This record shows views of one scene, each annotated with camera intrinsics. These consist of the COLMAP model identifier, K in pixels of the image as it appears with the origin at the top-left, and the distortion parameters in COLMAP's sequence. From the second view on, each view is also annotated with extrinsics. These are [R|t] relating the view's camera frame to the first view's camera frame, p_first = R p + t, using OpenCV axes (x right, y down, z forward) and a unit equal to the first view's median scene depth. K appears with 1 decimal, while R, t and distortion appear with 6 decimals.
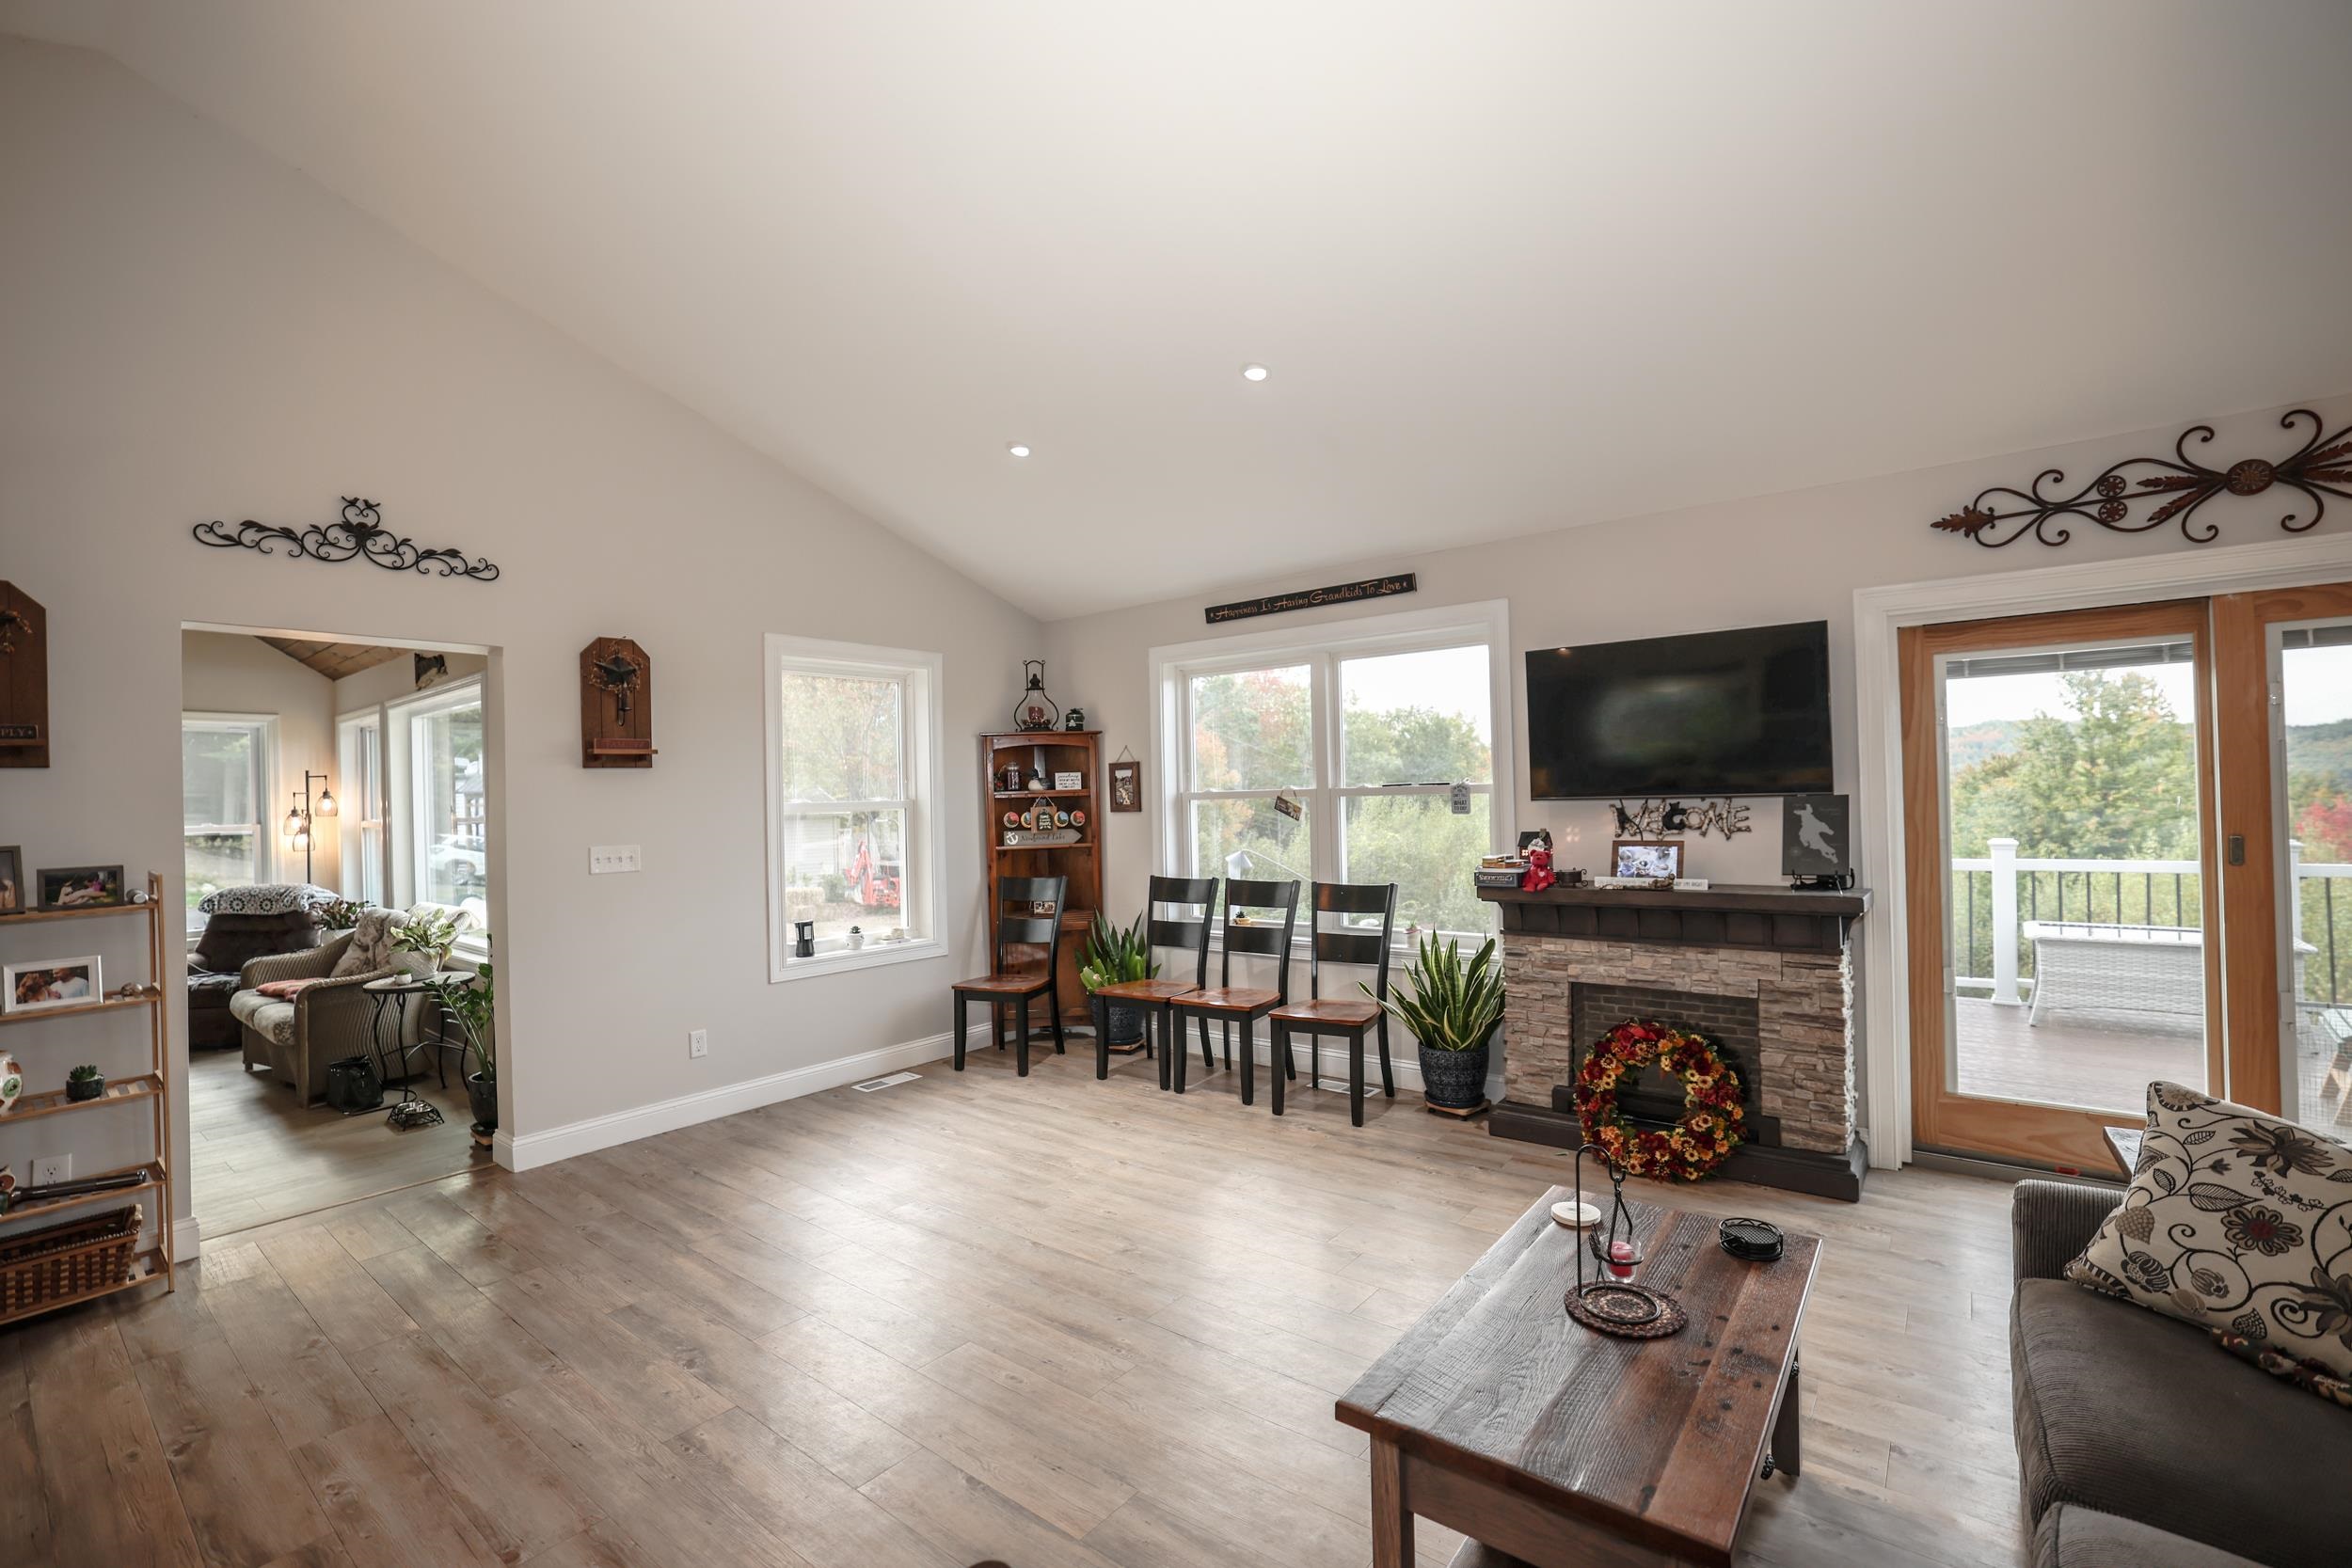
lens RADIAL K [[1042.5, 0, 1176.0], [0, 1042.5, 784.0], [0, 0, 1]] dist [-0.043771, 0.017235]
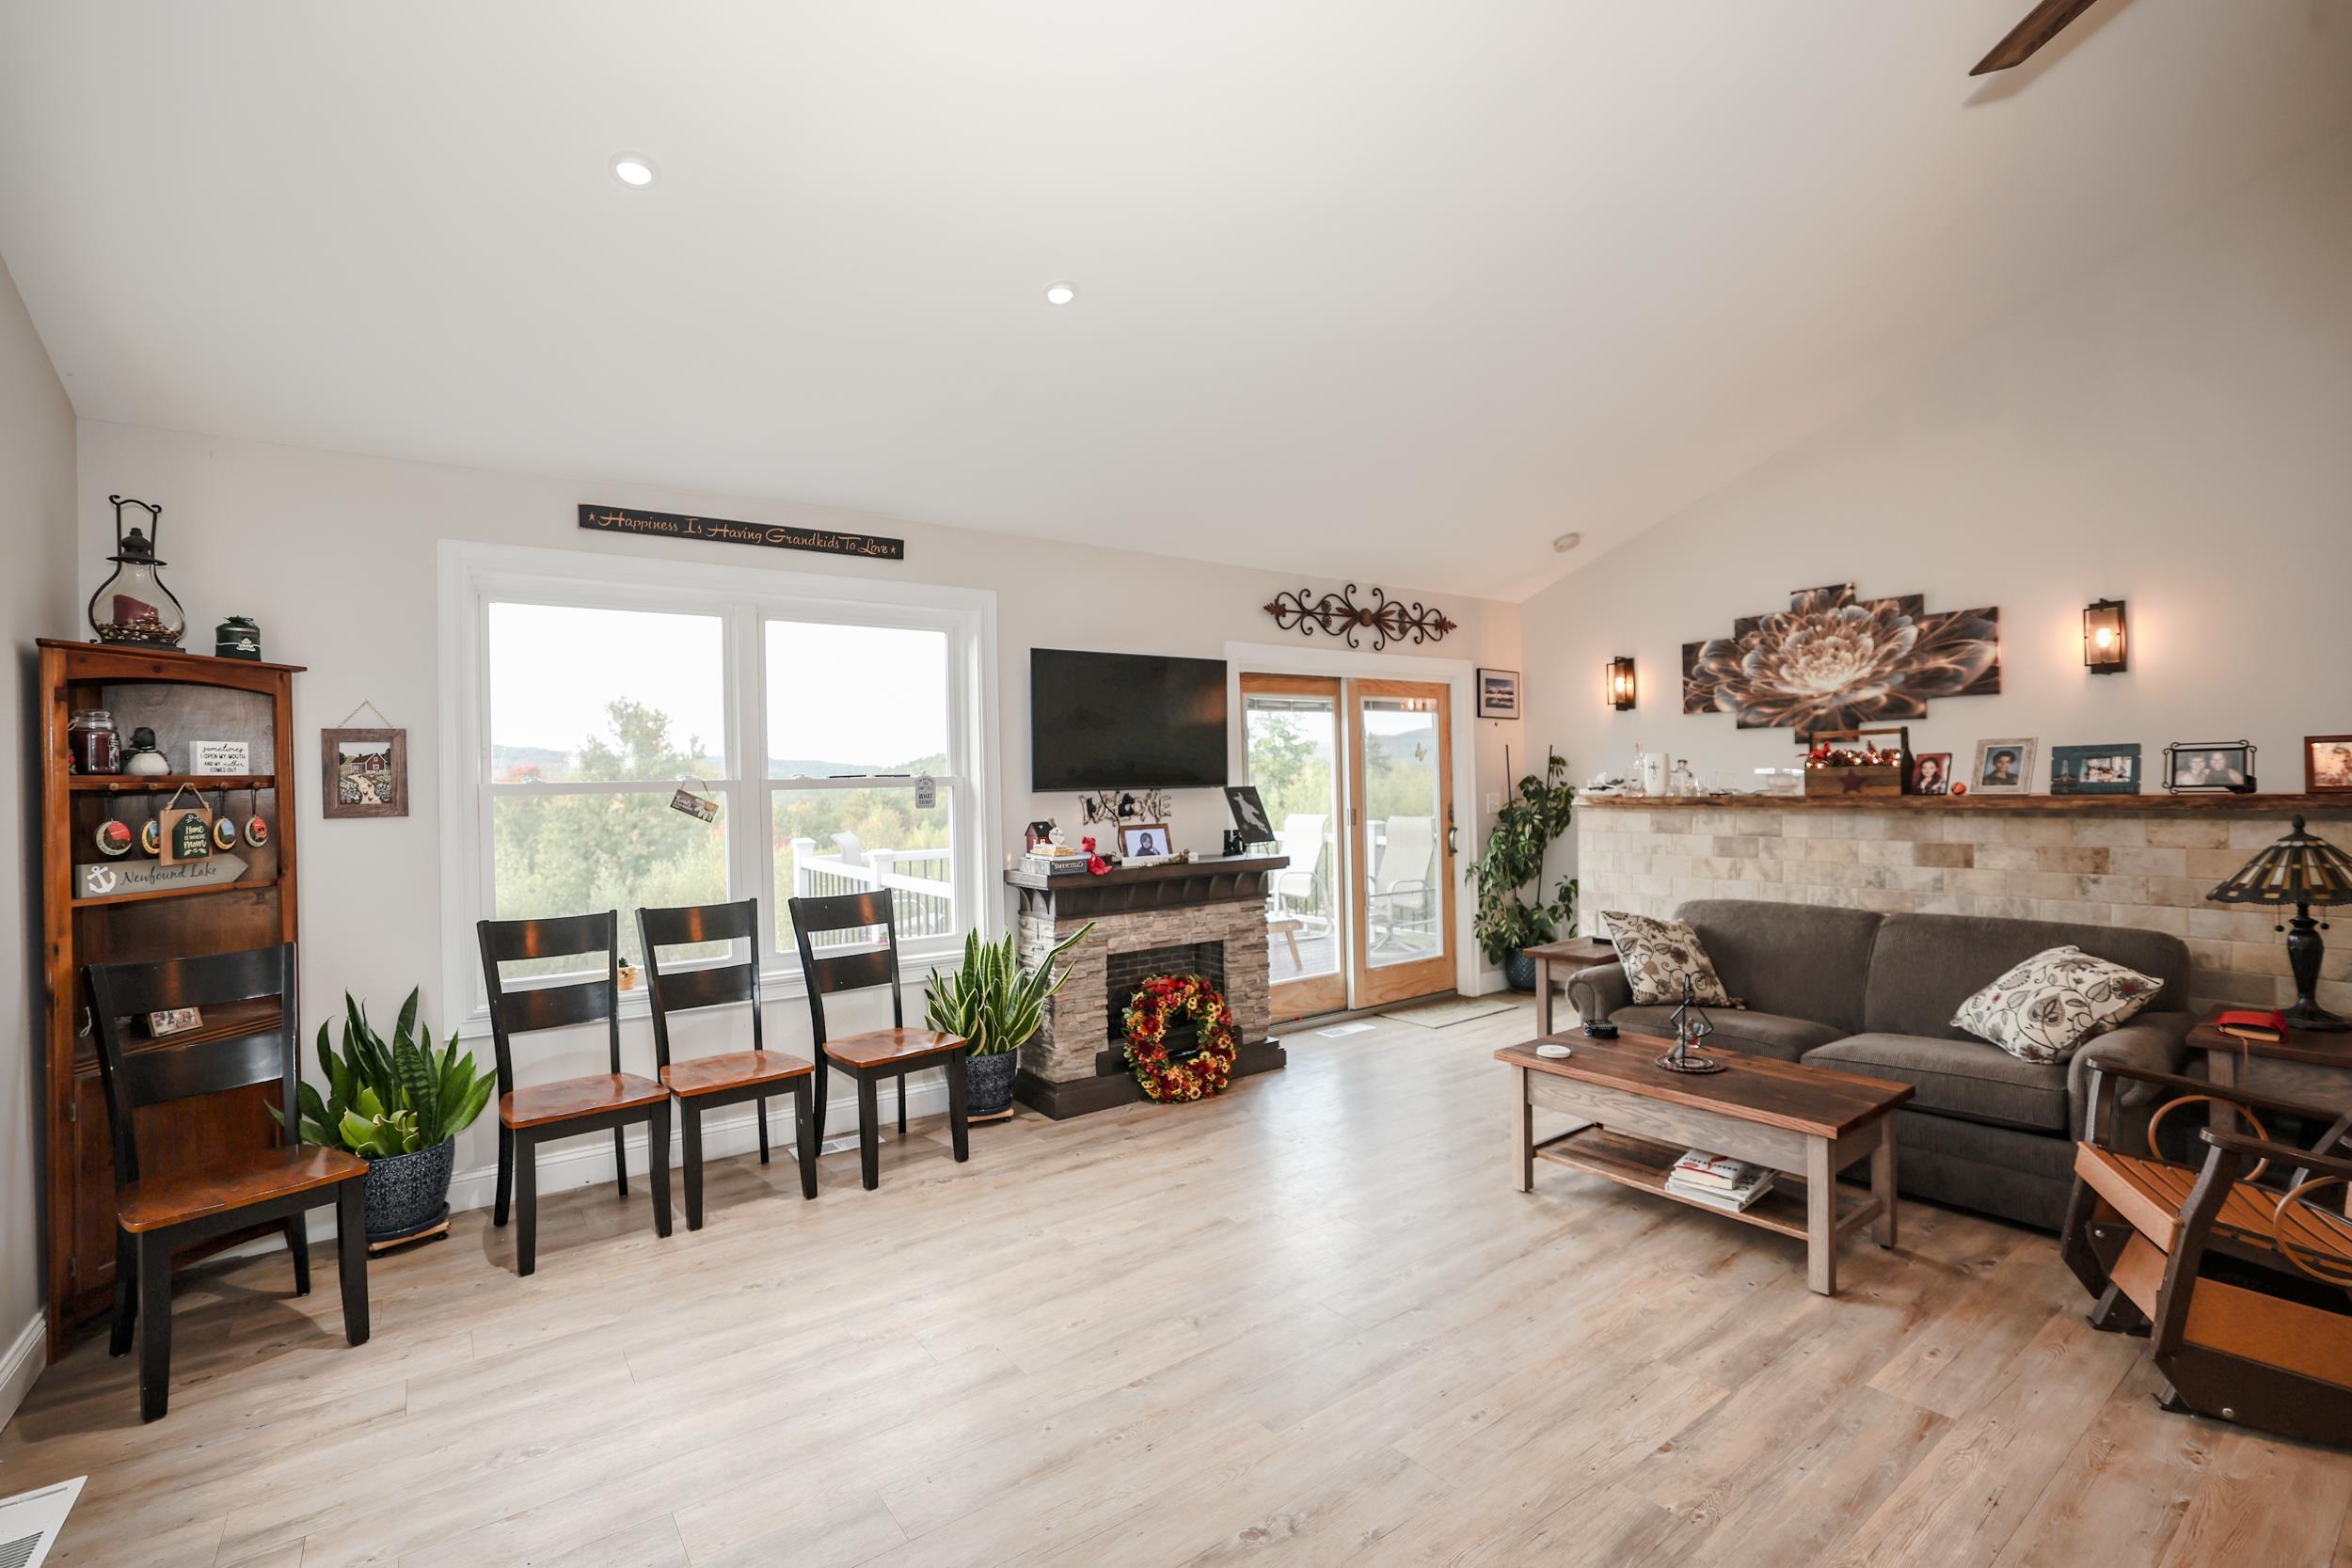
lens RADIAL K [[1042.5, 0, 1176.0], [0, 1042.5, 784.0], [0, 0, 1]] dist [-0.043771, 0.017235]
pose [[0.266513, 0.016956, 0.963682, -0.563541], [0.003423, 0.999822, -0.018539, 0.025079], [-0.963825, 0.008239, 0.266408, 0.531054]]
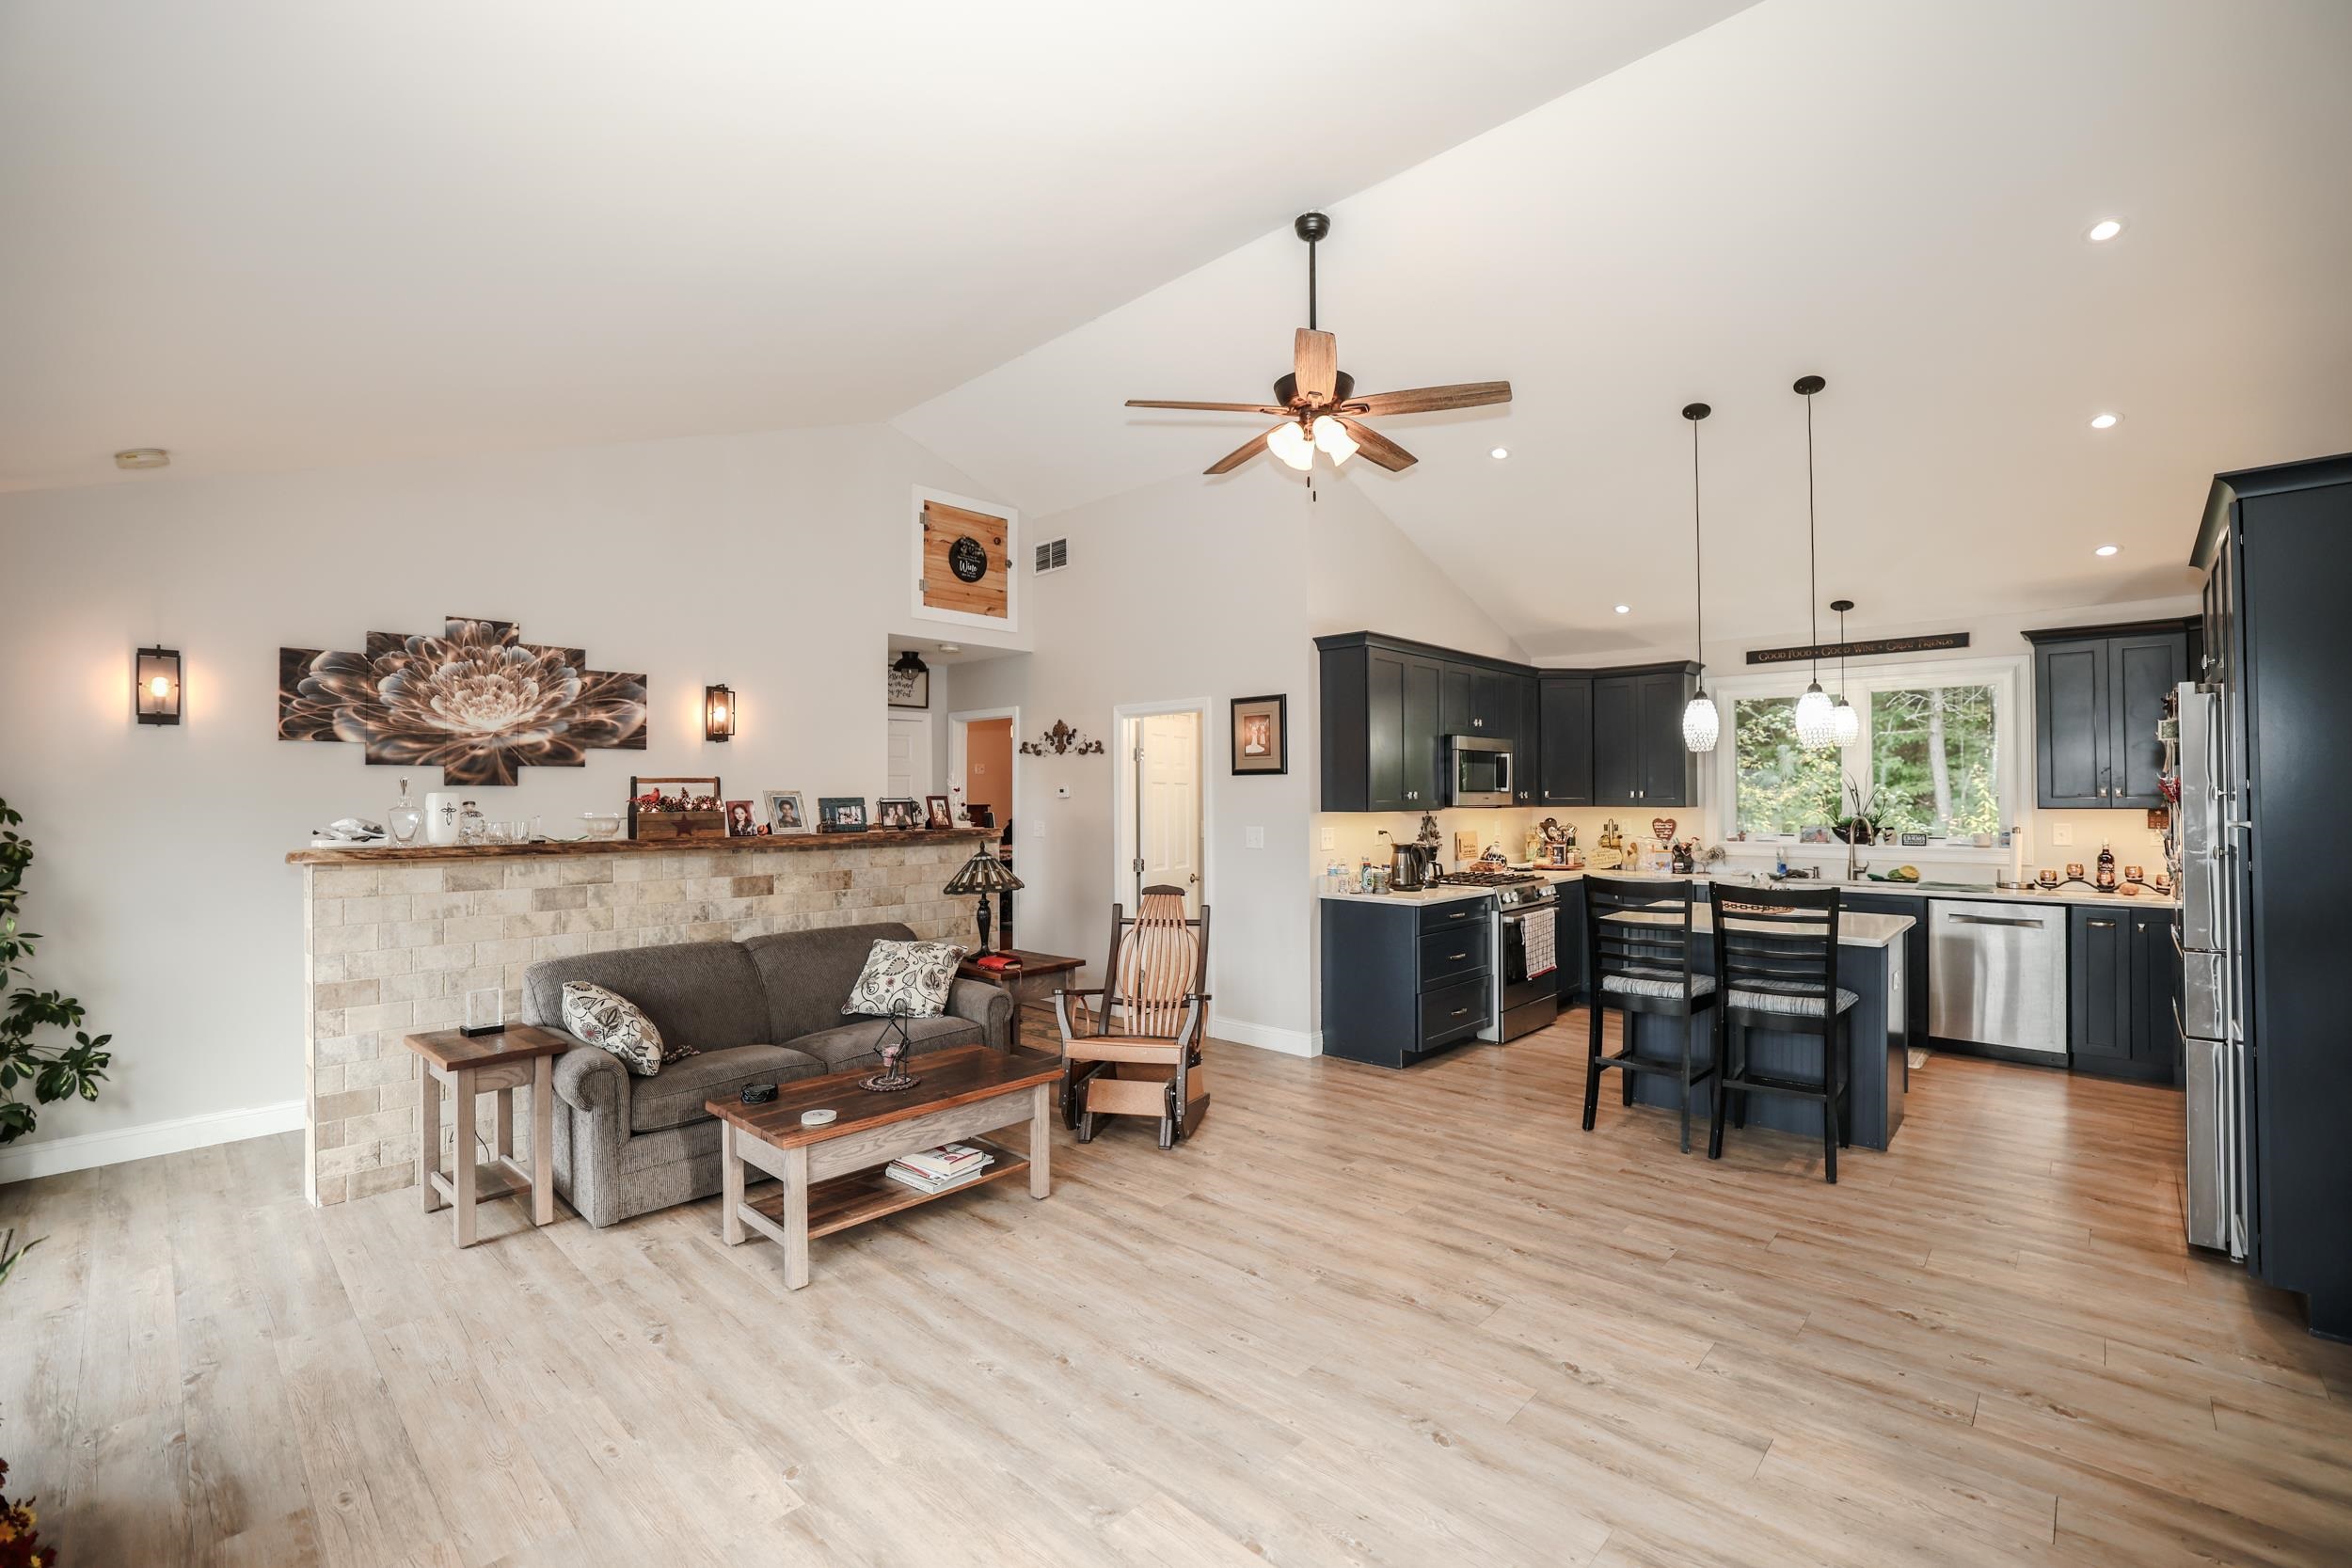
lens RADIAL K [[1022.2, 0, 1177.0], [0, 1022.2, 773.0], [0, 0, 1]] dist [-0.041044, 0.015562]
pose [[-0.995584, 0.033010, 0.087878, -0.106949], [0.029924, 0.998896, -0.036211, 0.008093], [-0.088977, -0.033421, -0.995473, 1.092935]]
